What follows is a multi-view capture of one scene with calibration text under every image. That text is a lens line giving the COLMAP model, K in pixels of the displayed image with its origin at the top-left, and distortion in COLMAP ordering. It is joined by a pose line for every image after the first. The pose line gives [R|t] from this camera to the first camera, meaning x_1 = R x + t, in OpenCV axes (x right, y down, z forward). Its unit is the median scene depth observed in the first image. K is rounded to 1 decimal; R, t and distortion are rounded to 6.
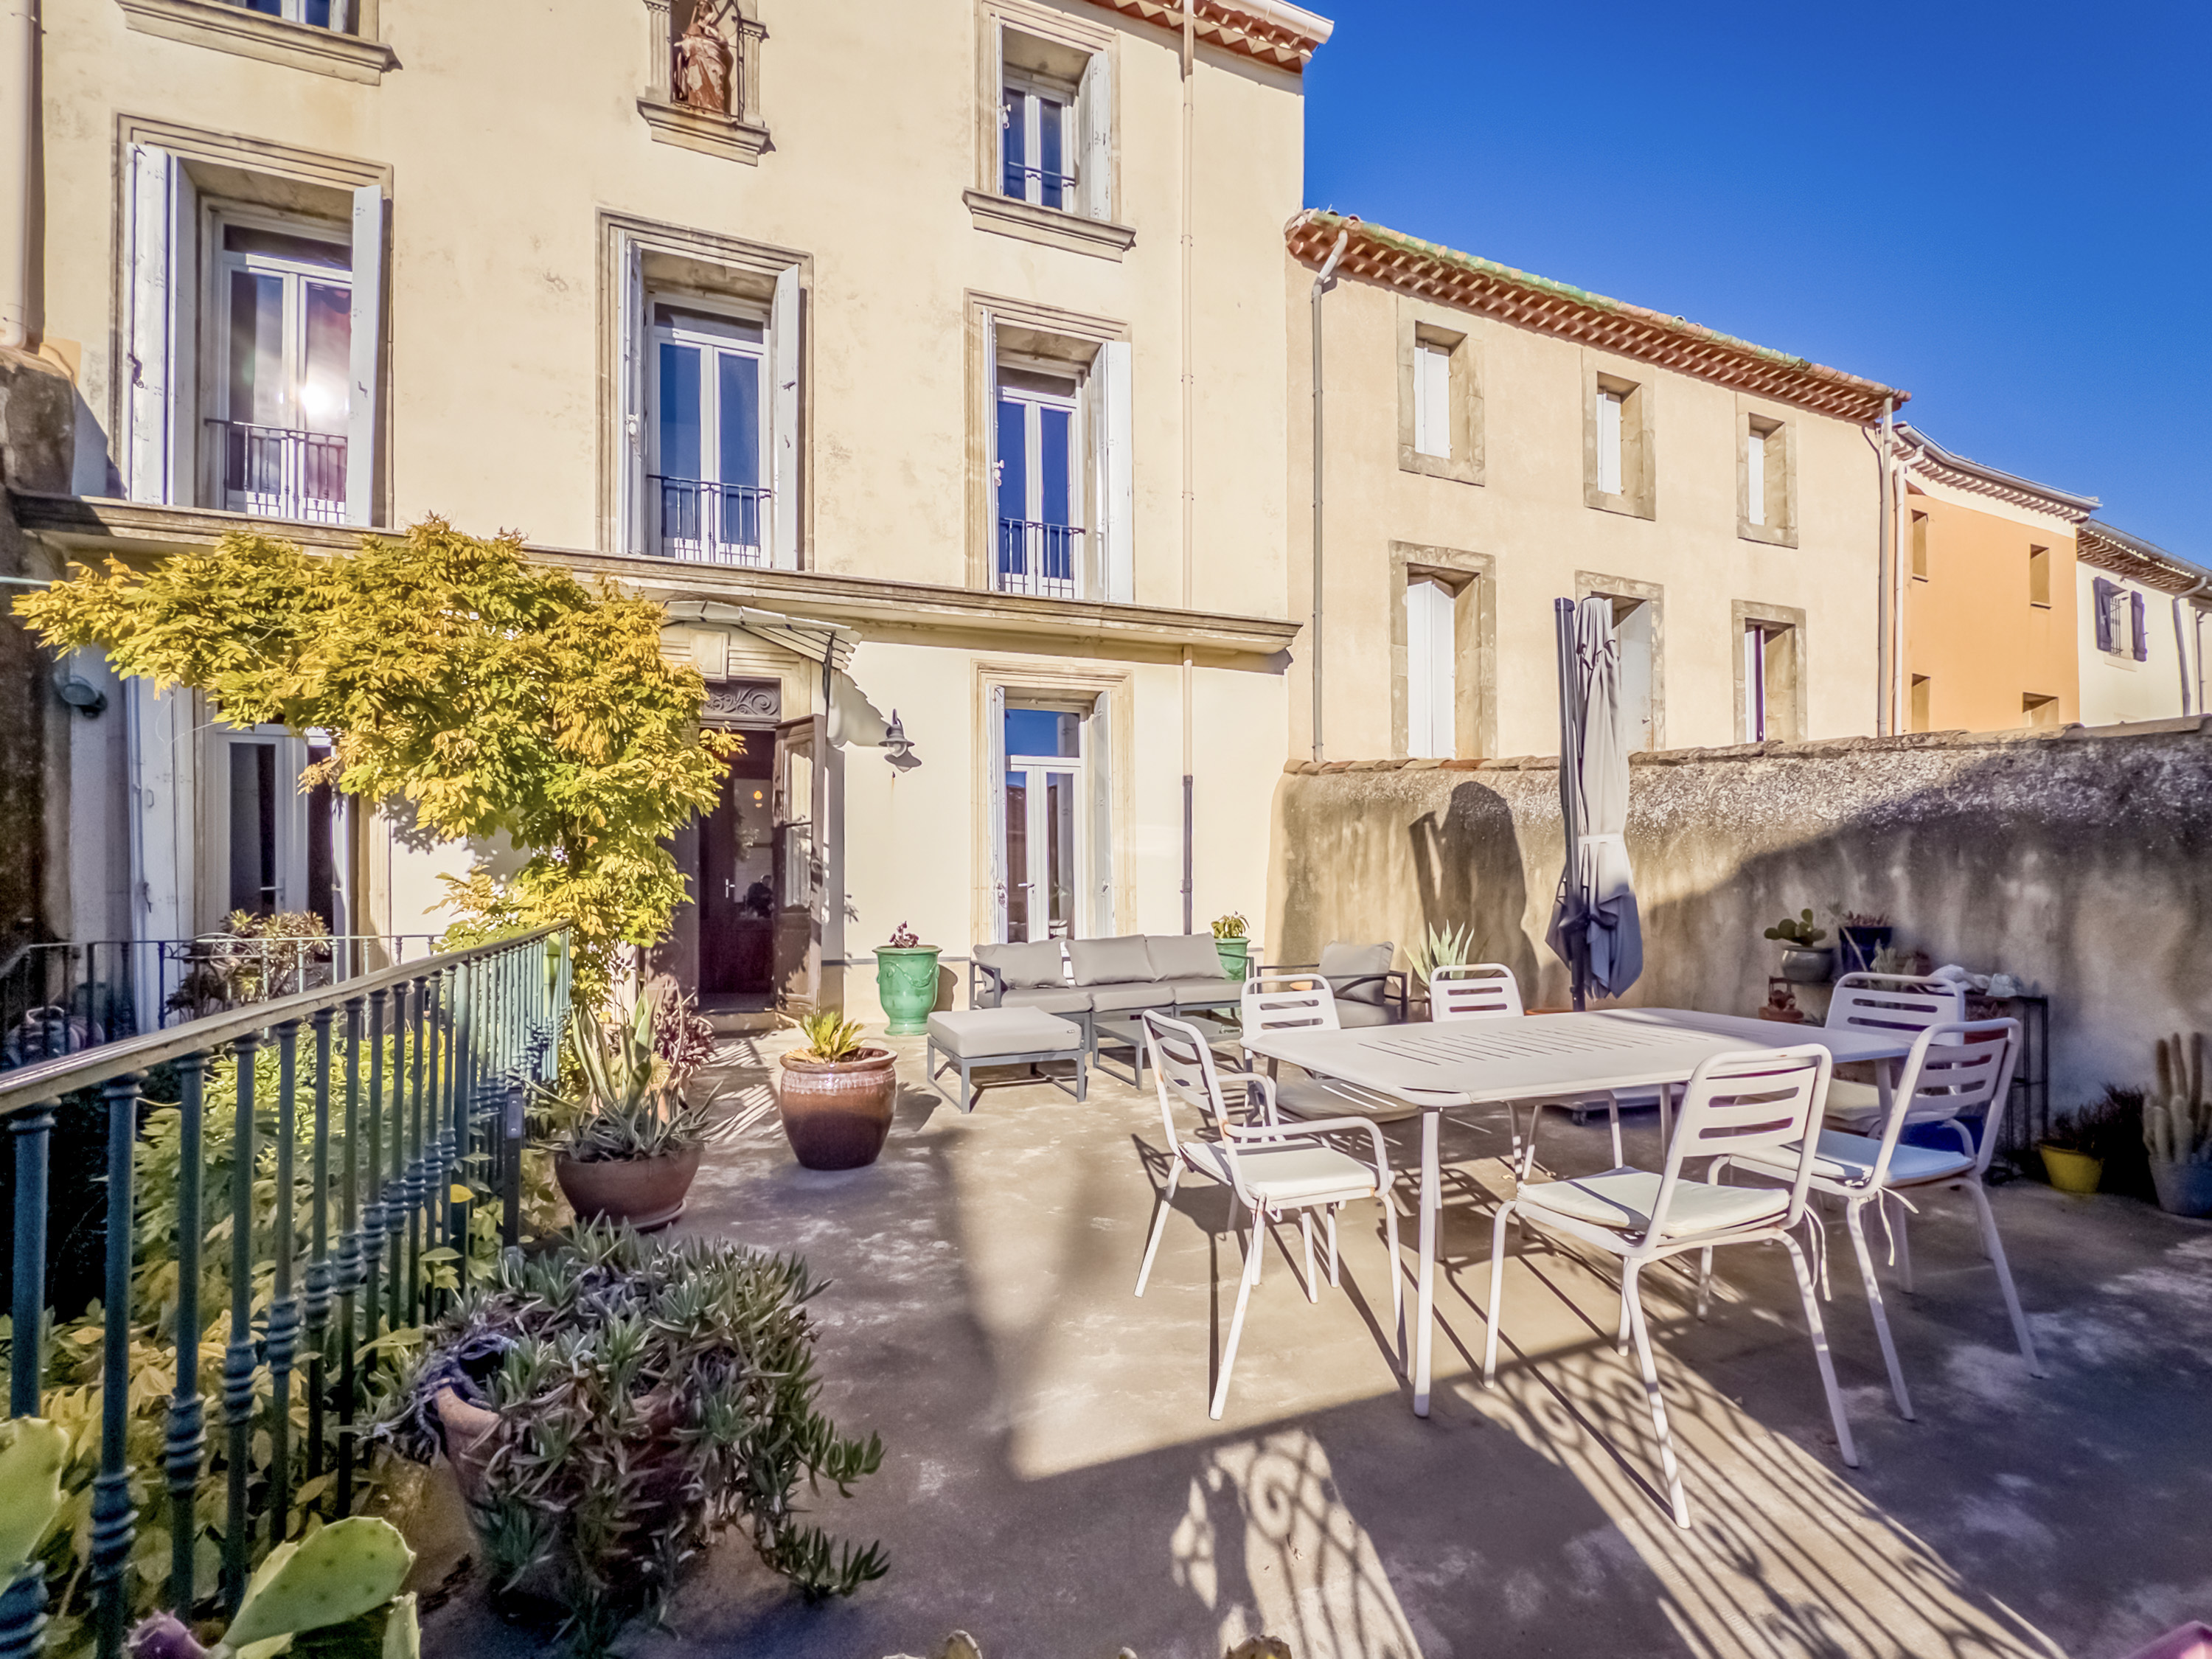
lens RADIAL K [[911.0, 0, 1105.1], [0, 911.0, 884.9], [0, 0, 1]] dist [-0.000243, 0.000545]
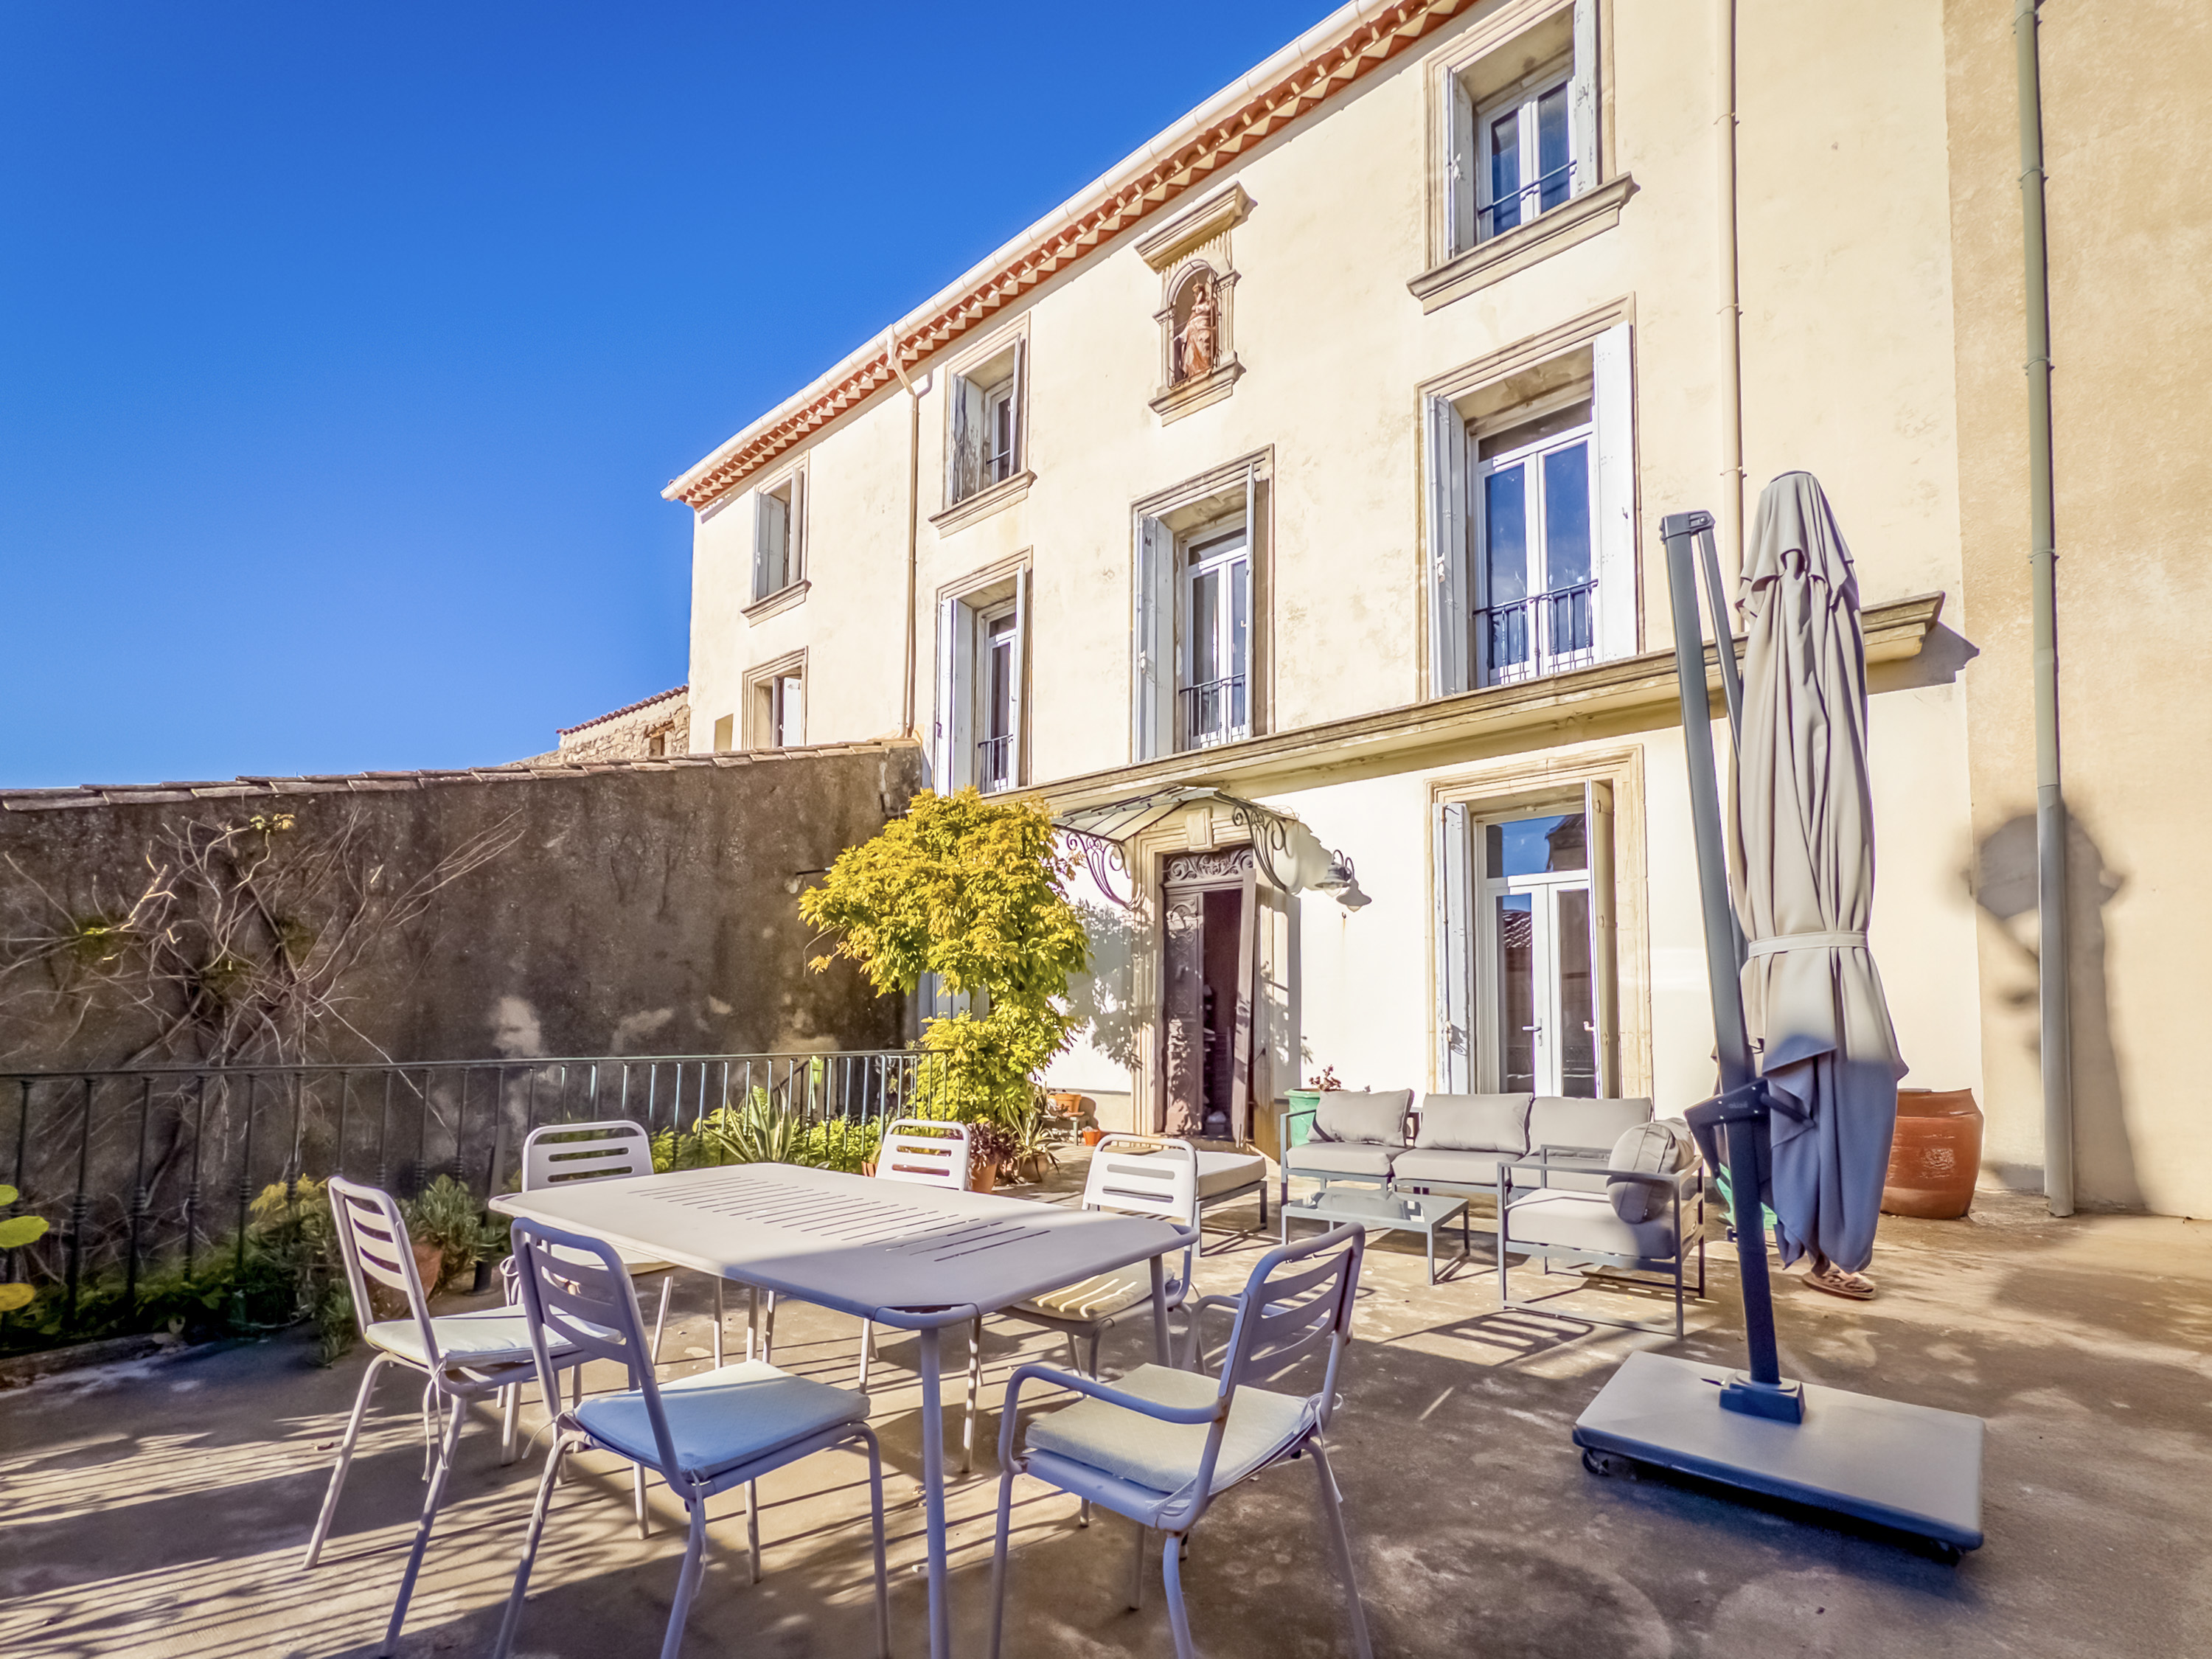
lens RADIAL K [[978.7, 0, 1110.1], [0, 978.7, 977.1], [0, 0, 1]] dist [-0.001794, -0.000513]
pose [[0.529171, -0.033909, -0.847838, 0.526906], [0.007521, 0.999349, -0.035275, -0.018124], [0.848482, 0.012290, 0.529081, 0.222530]]
